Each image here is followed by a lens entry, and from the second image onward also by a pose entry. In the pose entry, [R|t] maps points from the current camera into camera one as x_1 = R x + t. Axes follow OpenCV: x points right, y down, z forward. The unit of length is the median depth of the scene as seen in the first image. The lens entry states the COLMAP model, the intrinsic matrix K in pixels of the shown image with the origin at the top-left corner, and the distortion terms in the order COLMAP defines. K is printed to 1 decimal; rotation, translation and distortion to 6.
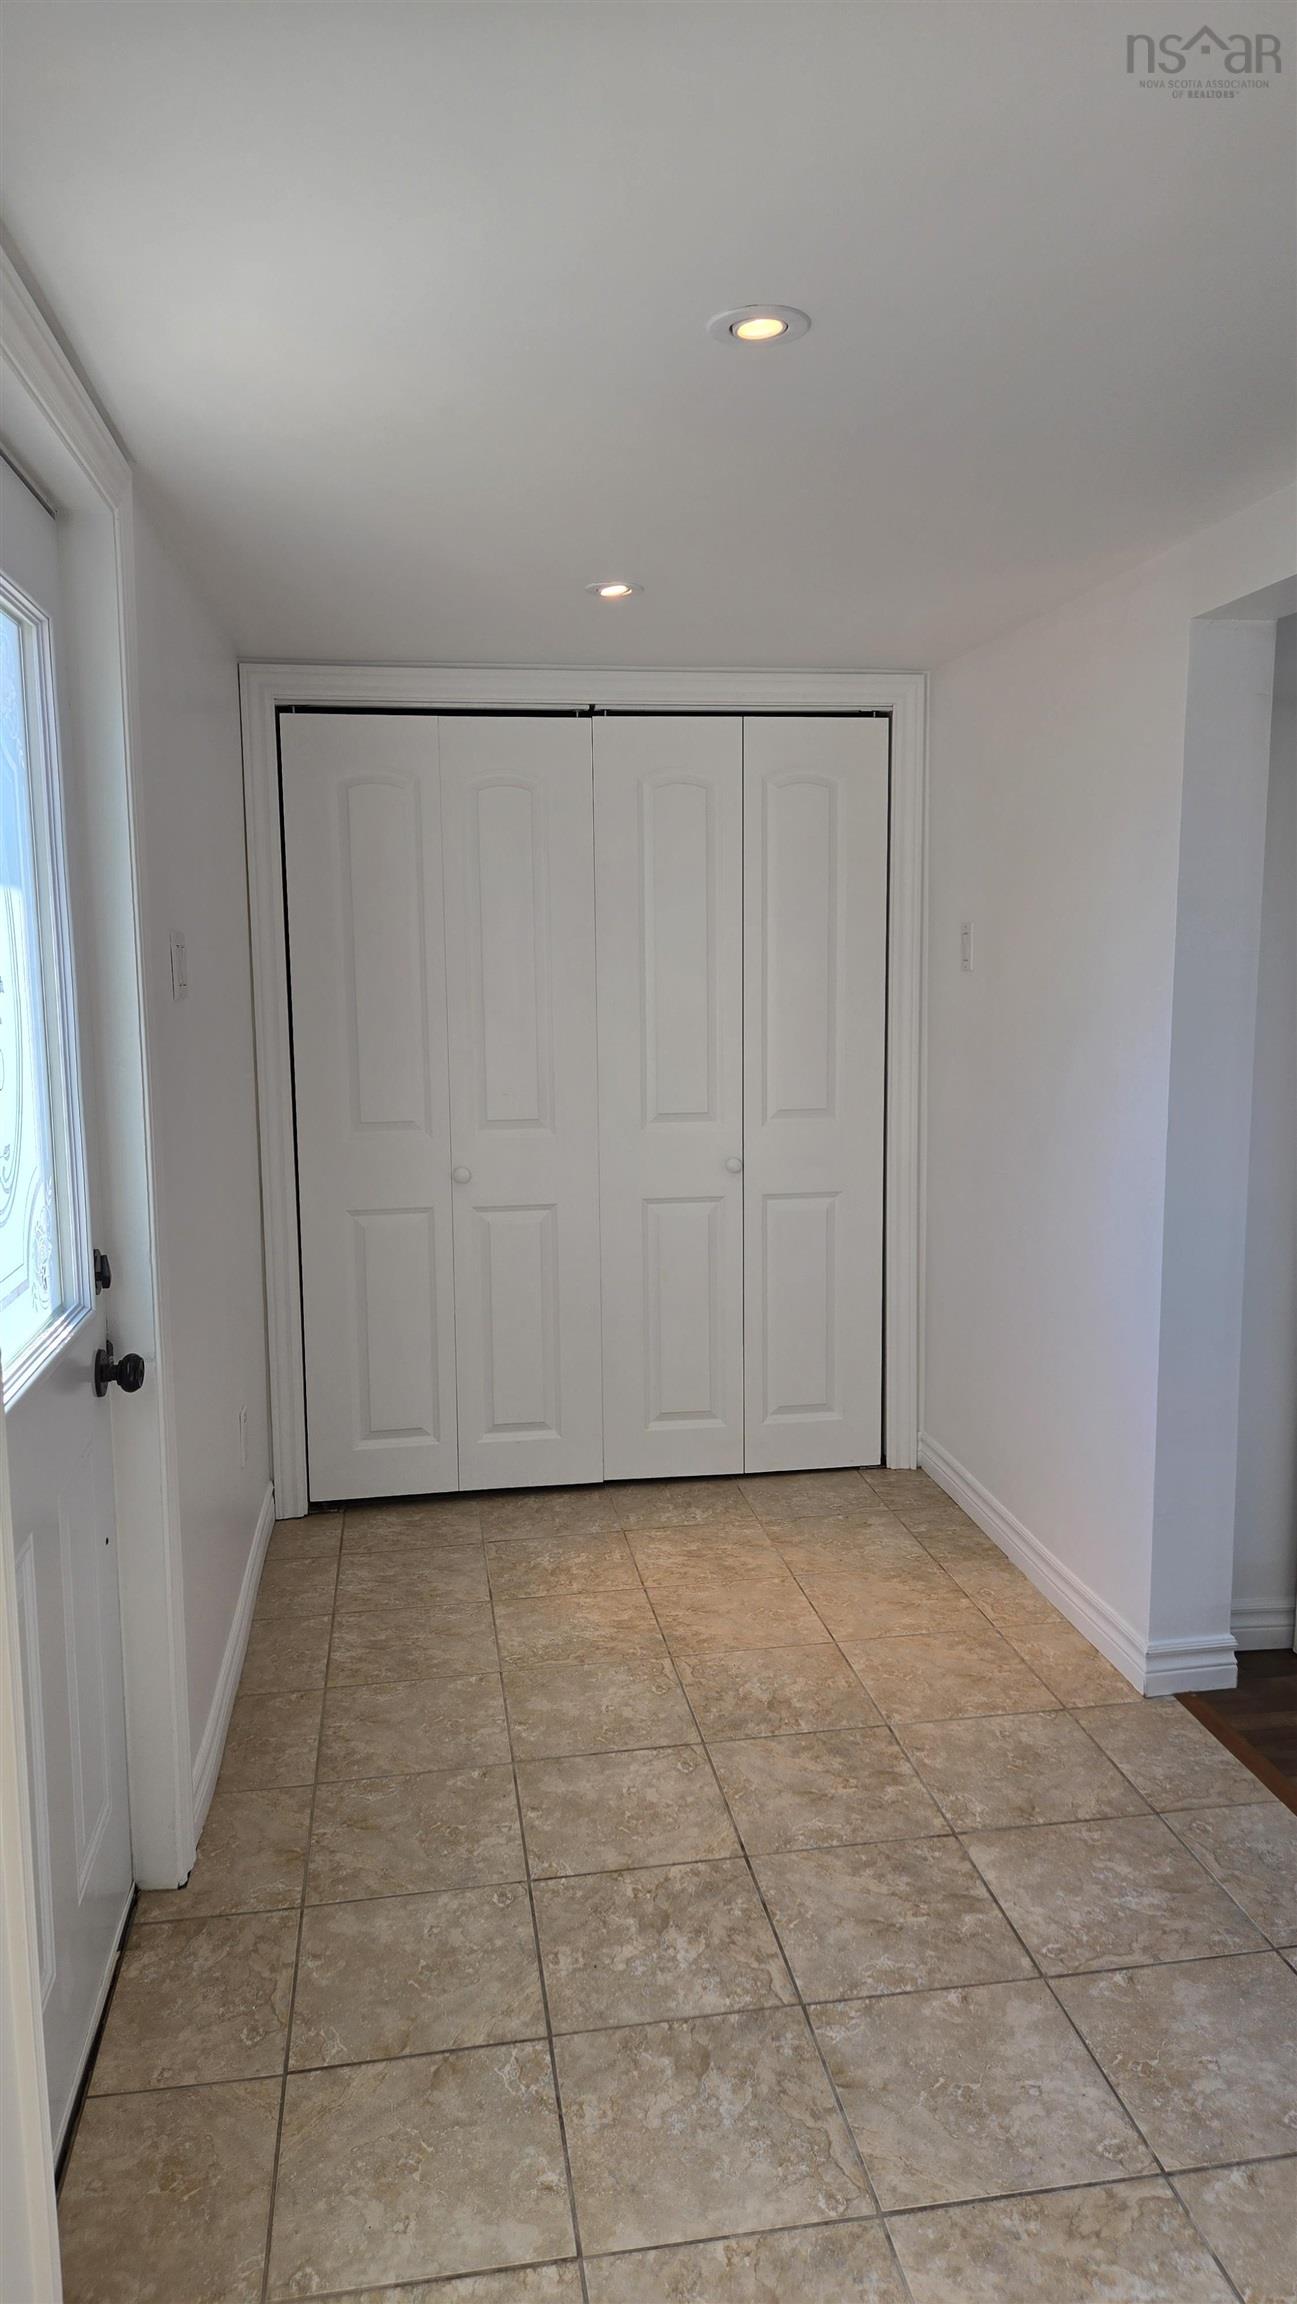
lens RADIAL K [[1502.6, 0, 648.5], [0, 1502.6, 1152.0], [0, 0, 1]] dist [0.036763, -0.057973]
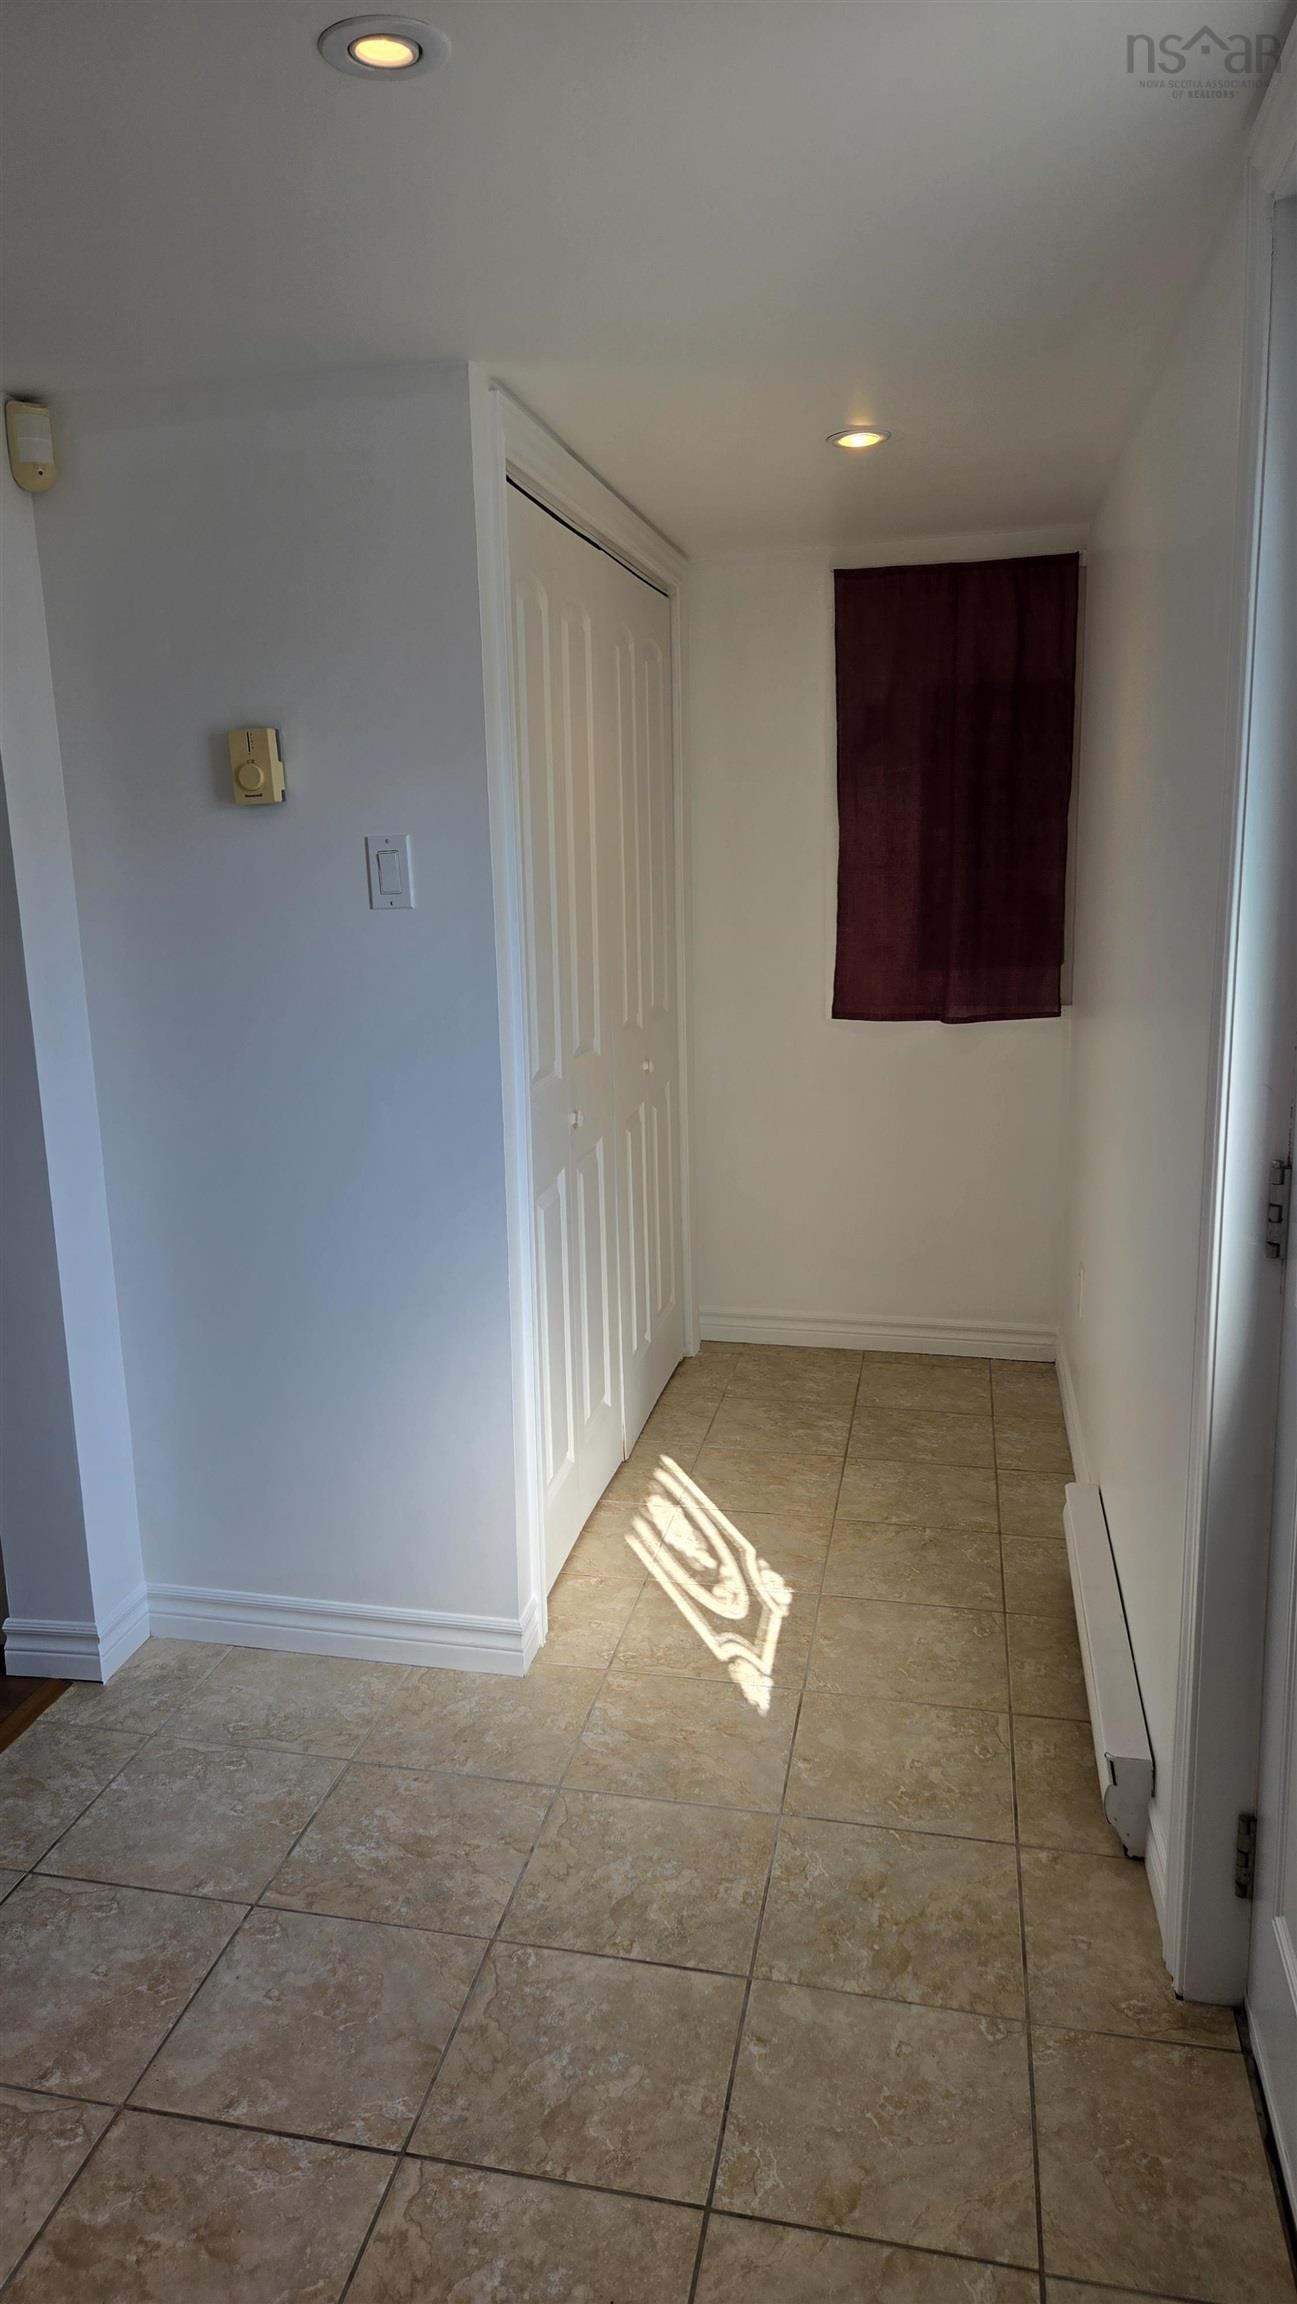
lens RADIAL K [[1502.6, 0, 648.5], [0, 1502.6, 1152.0], [0, 0, 1]] dist [0.036763, -0.057973]
pose [[-0.936293, -0.035712, 0.349401, -0.316576], [0.087410, 0.939823, 0.330290, -0.221506], [-0.340170, 0.339789, -0.876828, 1.634331]]
